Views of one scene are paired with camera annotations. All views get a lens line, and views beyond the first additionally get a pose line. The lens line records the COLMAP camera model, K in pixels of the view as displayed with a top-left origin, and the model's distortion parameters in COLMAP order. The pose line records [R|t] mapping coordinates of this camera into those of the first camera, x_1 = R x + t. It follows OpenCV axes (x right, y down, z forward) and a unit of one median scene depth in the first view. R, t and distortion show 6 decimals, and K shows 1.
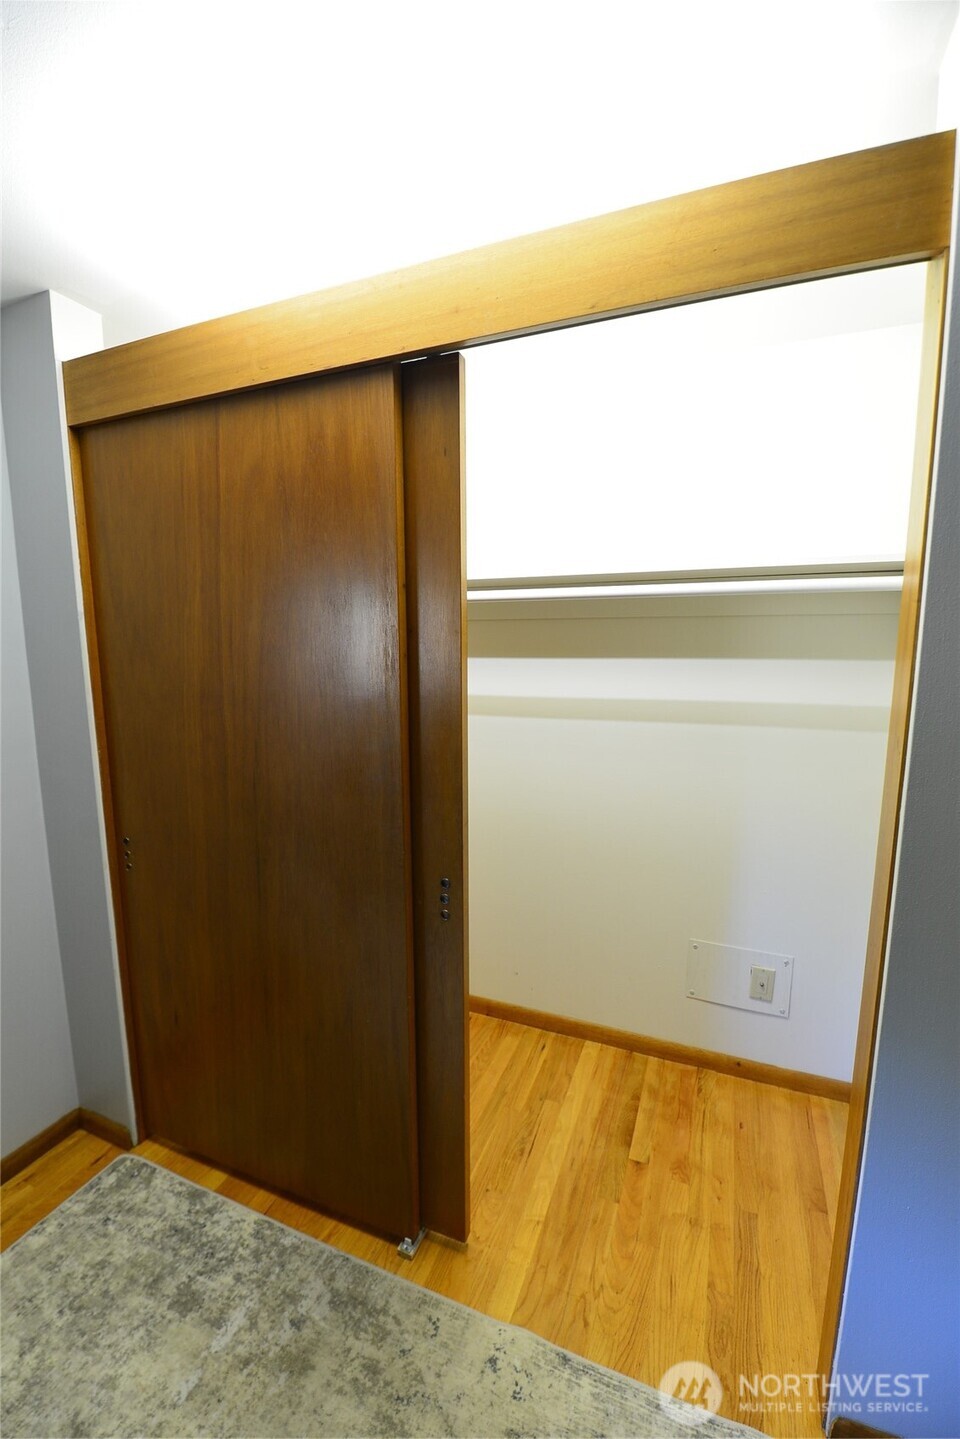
lens RADIAL K [[628.2, 0, 472.5], [0, 628.2, 724.6], [0, 0, 1]] dist [-0.014264, -0.002647]
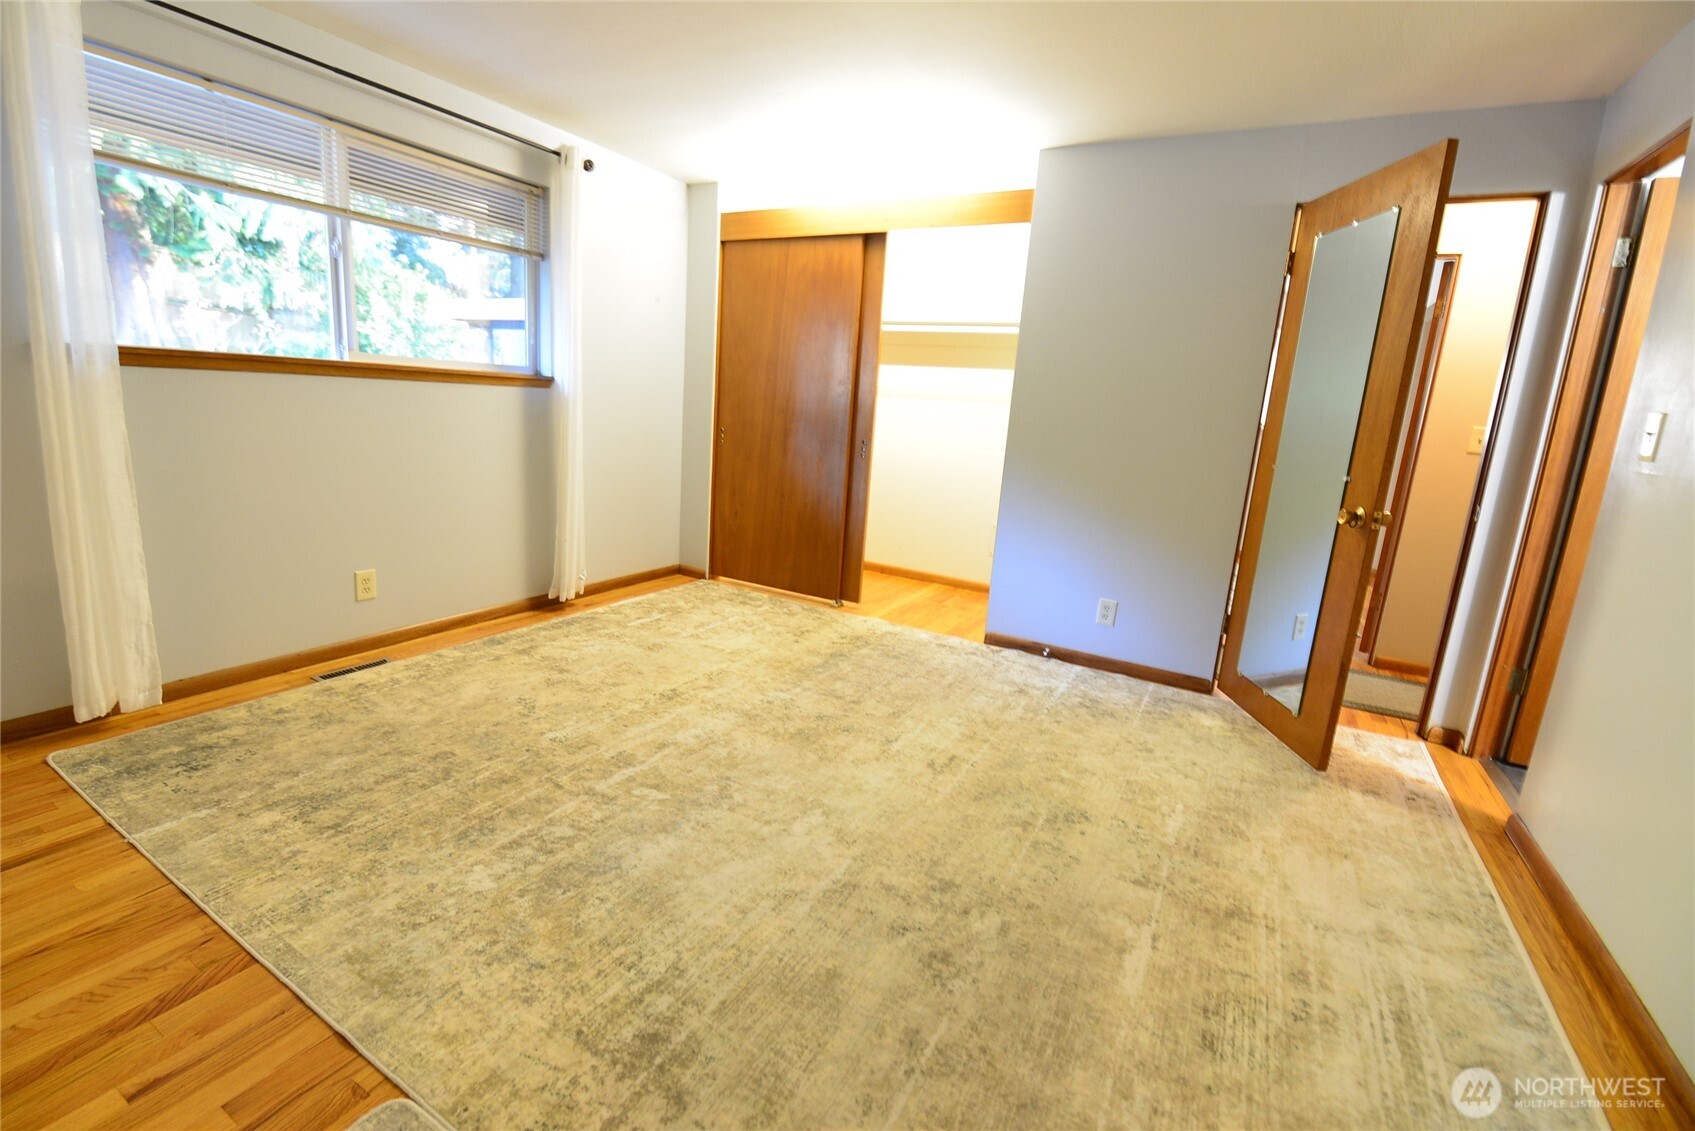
lens RADIAL K [[740.0, 0, 848.5], [0, 740.0, 554.0], [0, 0, 1]] dist [-0.014264, -0.002647]
pose [[0.991223, 0.095543, -0.091367, 0.204387], [-0.091173, 0.994535, 0.050866, 0.548165], [0.095727, -0.042090, 0.994517, -1.917993]]
